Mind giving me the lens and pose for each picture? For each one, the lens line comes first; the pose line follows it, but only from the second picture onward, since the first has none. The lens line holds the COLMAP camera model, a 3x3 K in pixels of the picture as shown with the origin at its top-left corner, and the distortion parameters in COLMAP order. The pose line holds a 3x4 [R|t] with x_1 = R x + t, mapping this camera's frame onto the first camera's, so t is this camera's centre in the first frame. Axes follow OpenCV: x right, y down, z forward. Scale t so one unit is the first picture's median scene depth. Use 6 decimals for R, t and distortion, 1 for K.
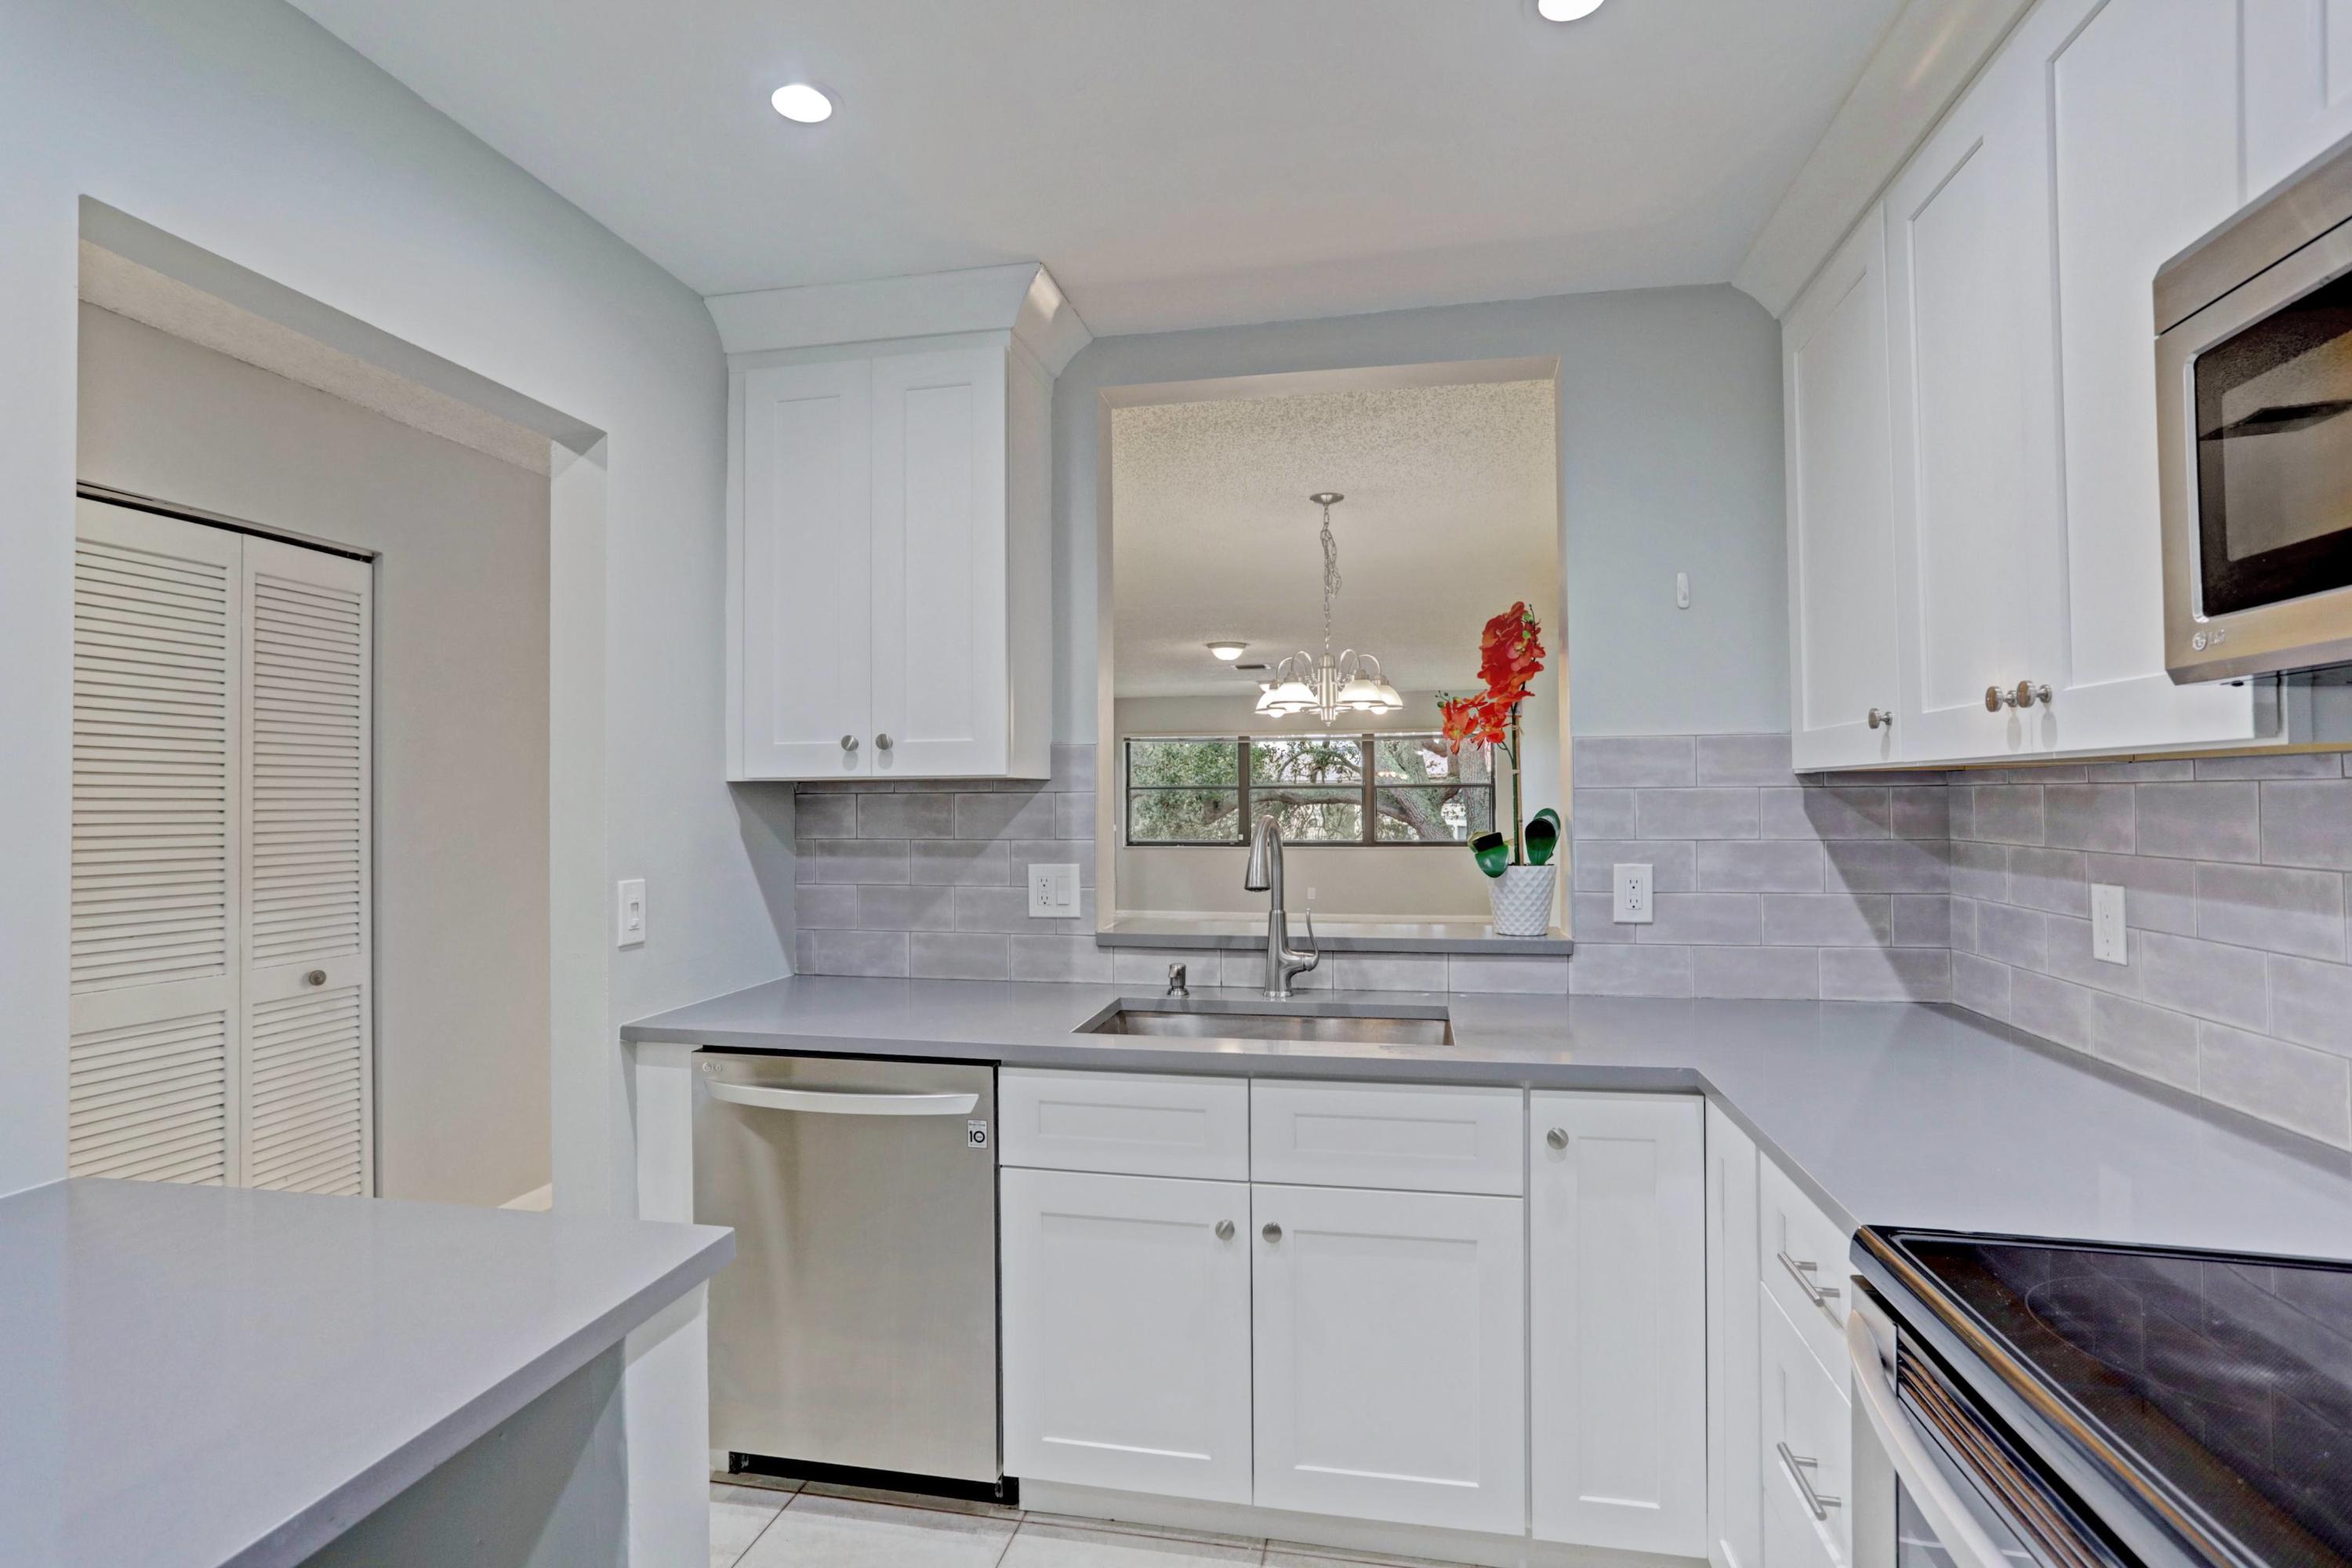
lens RADIAL K [[1155.9, 0, 1171.1], [0, 1155.9, 777.0], [0, 0, 1]] dist [-0.042623, 0.025929]
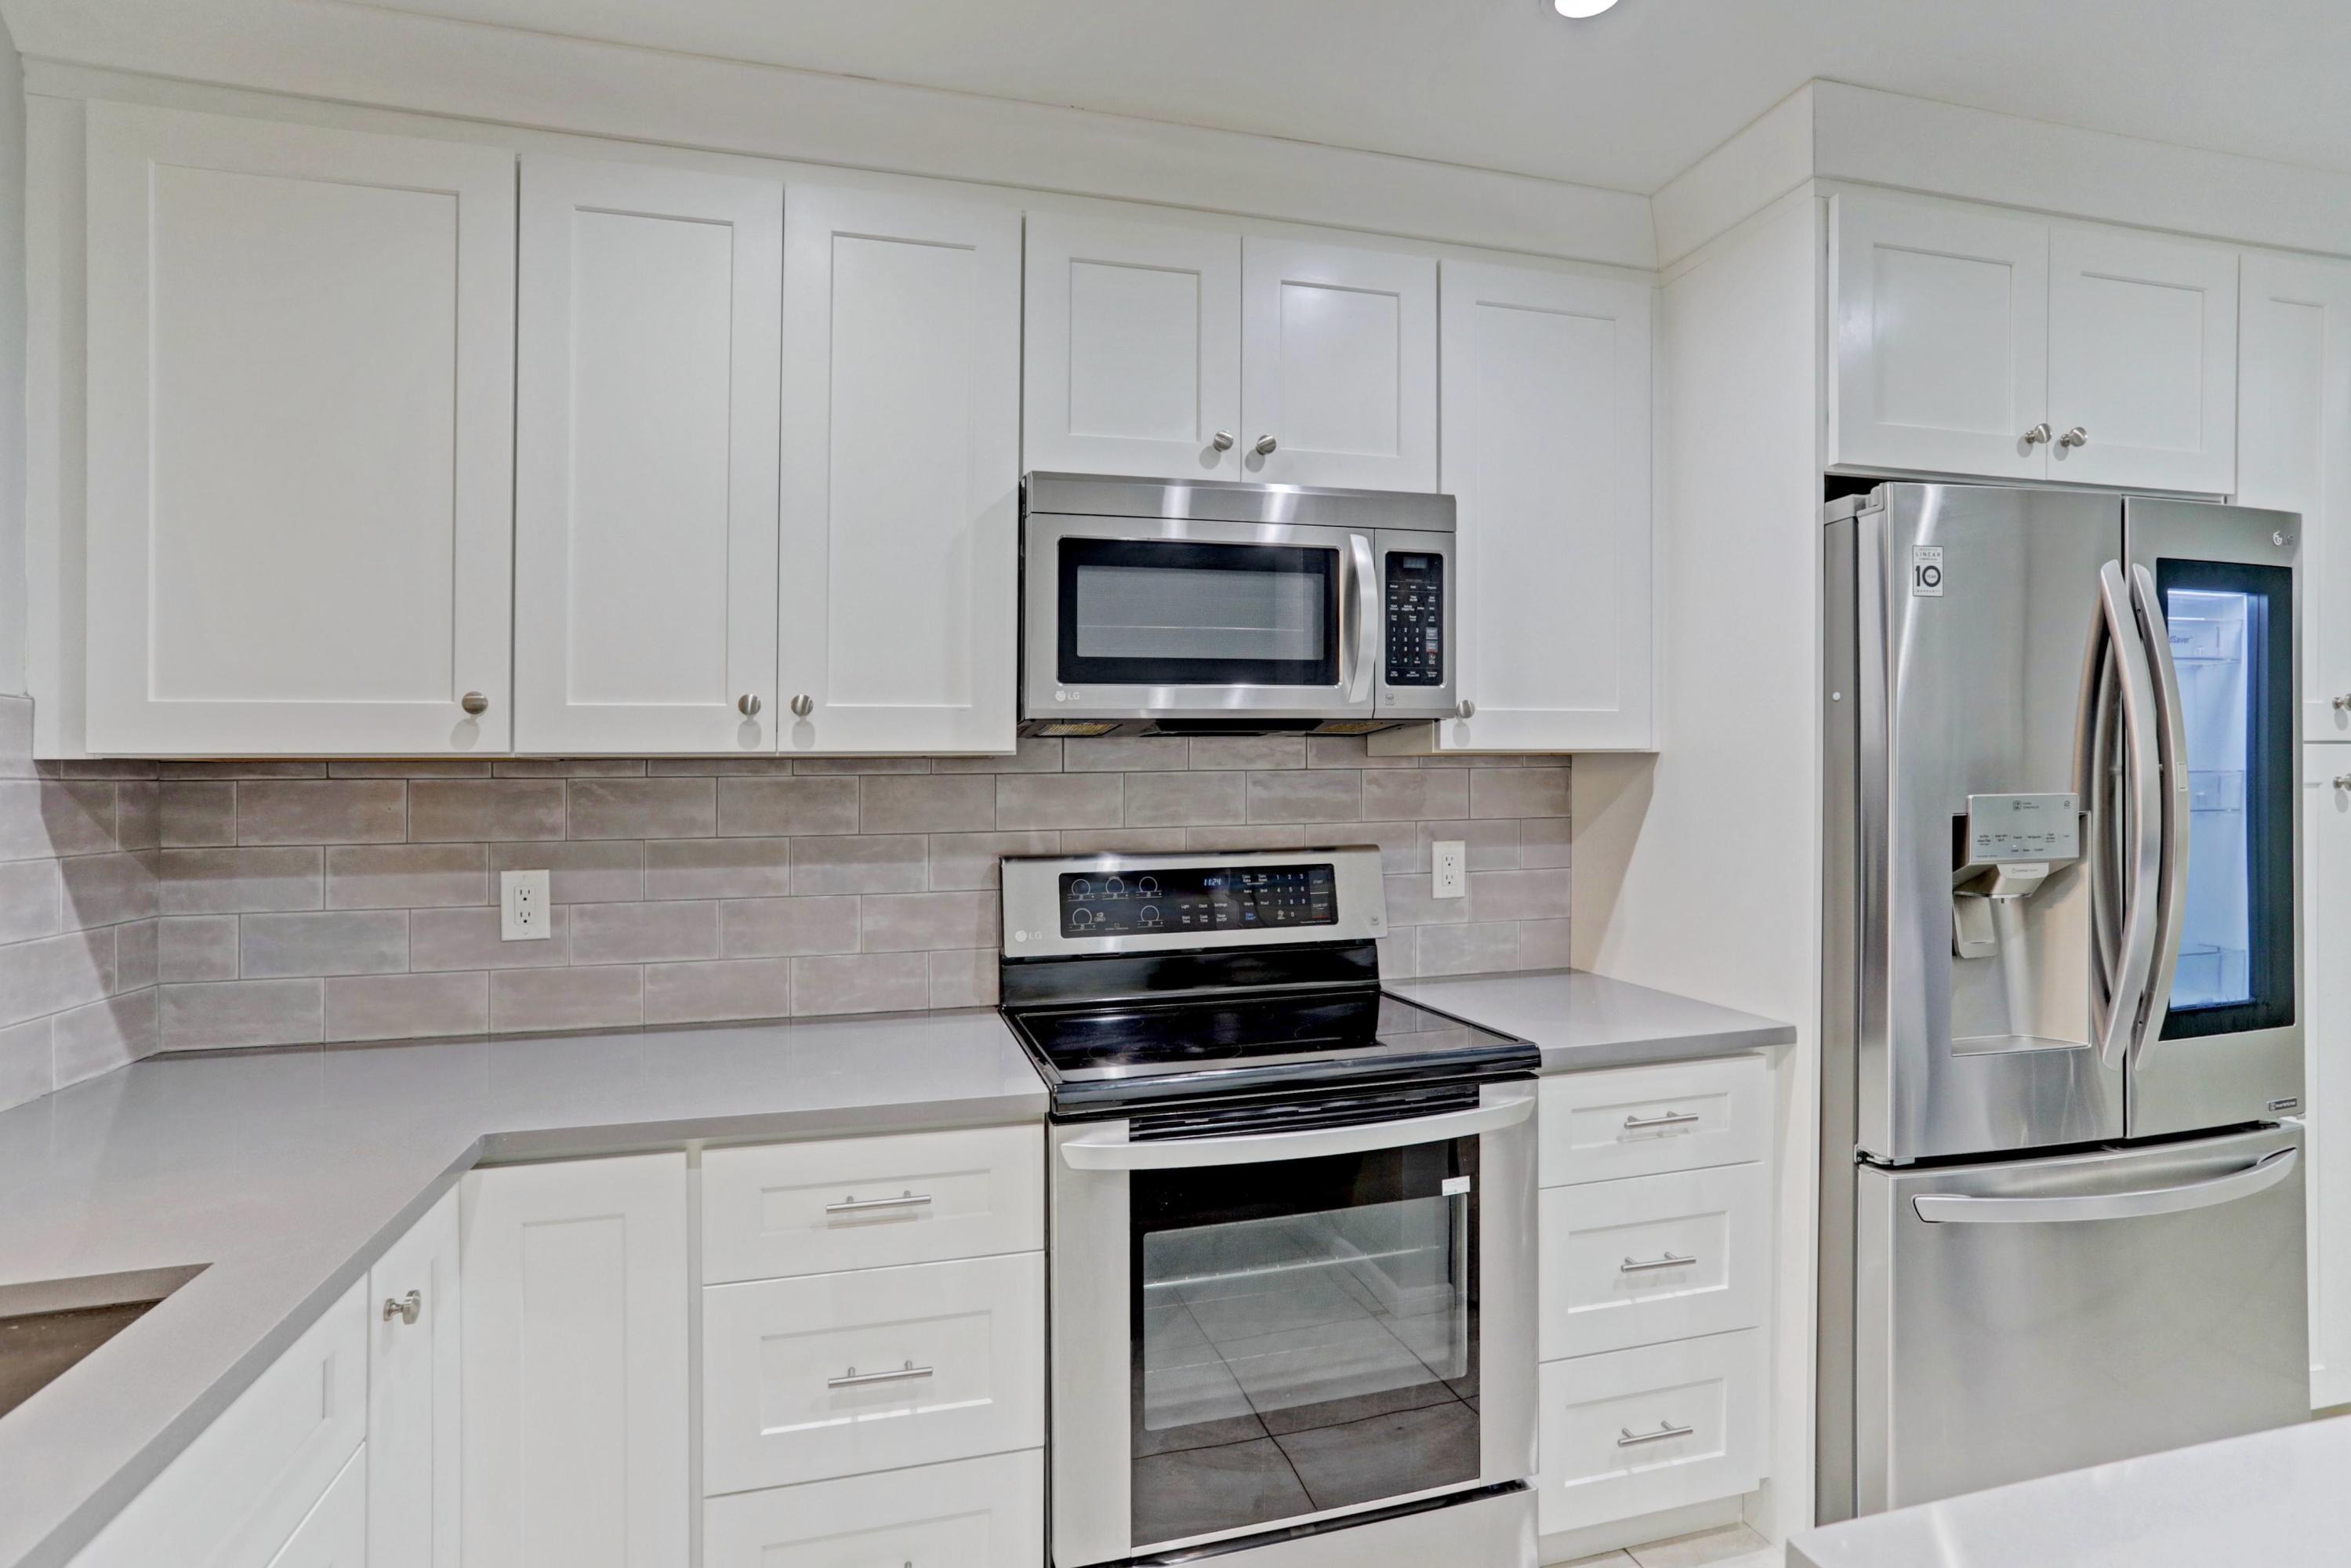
lens RADIAL K [[1155.5, 0, 1149.4], [0, 1155.5, 766.6], [0, 0, 1]] dist [-0.042623, 0.025929]
pose [[-0.436324, 0.025278, 0.899435, -0.301394], [-0.002410, 0.999569, -0.029261, 0.017136], [-0.899786, -0.014935, -0.436075, 0.639058]]
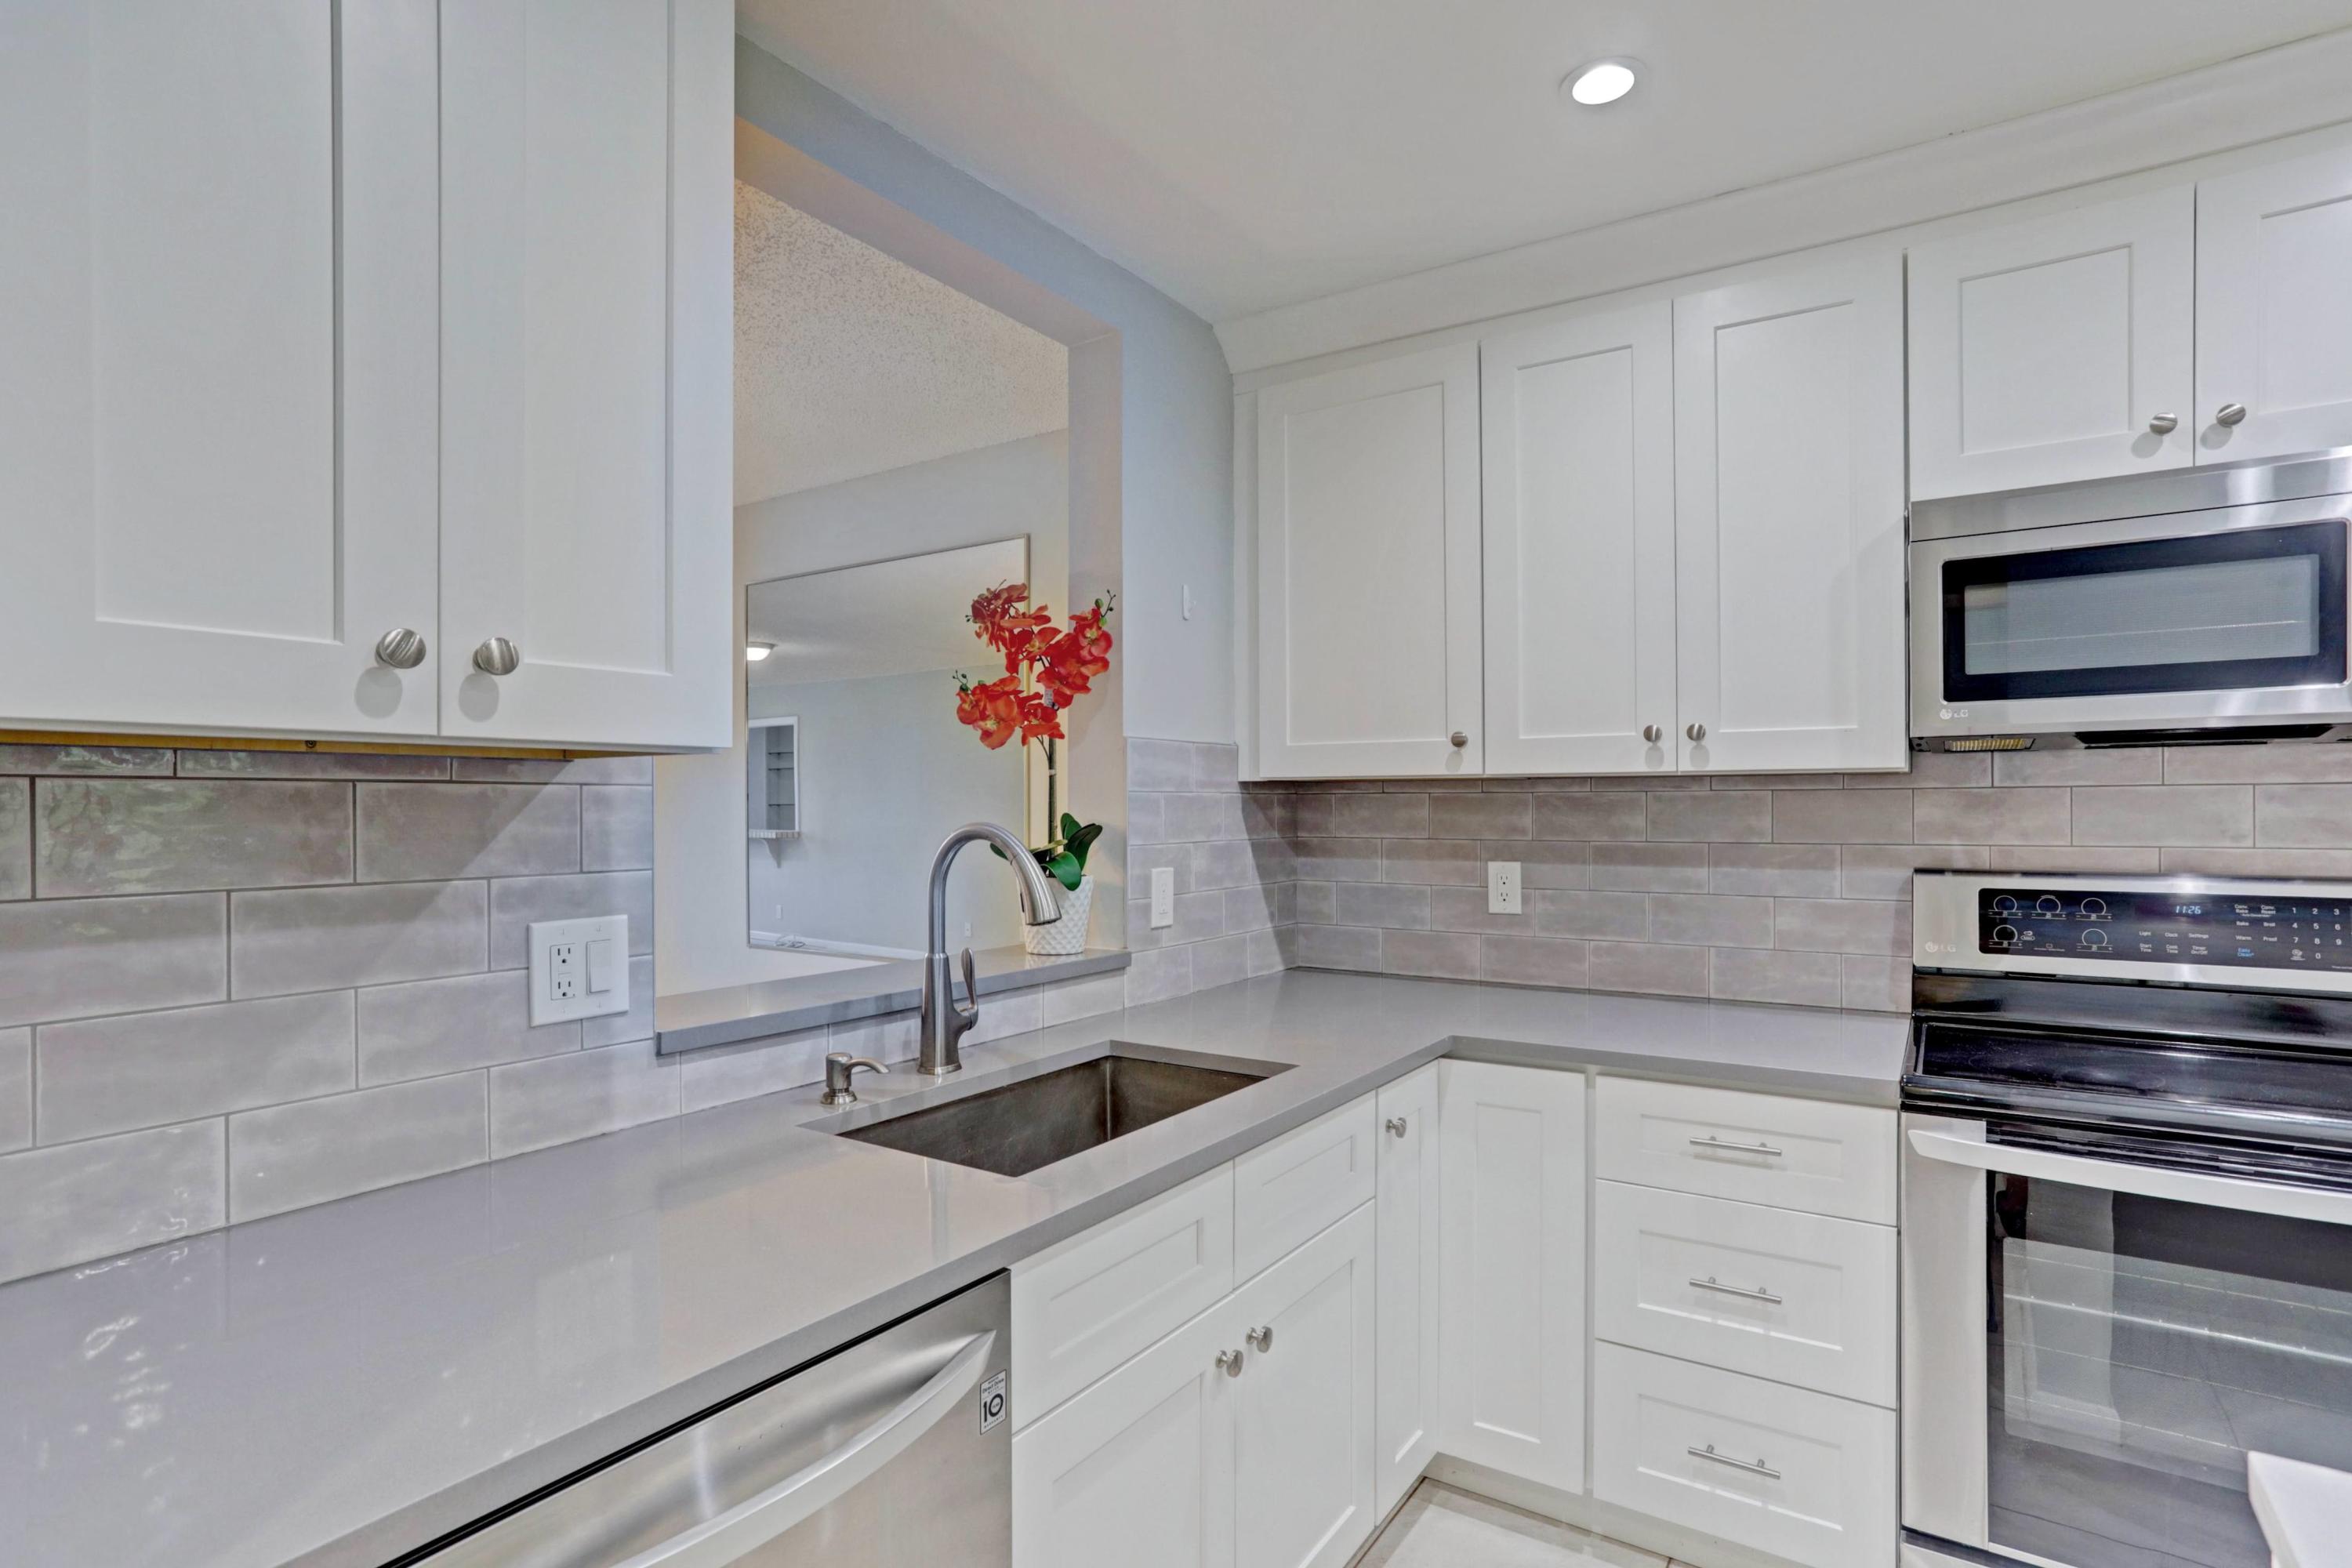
lens RADIAL K [[1205.6, 0, 1212.9], [0, 1205.6, 793.0], [0, 0, 1]] dist [0.003812, 0.000357]
pose [[0.360970, 0.014683, 0.932462, -0.526122], [-0.015900, 0.999828, -0.009588, 0.018315], [-0.932442, -0.011366, 0.361141, 0.536055]]
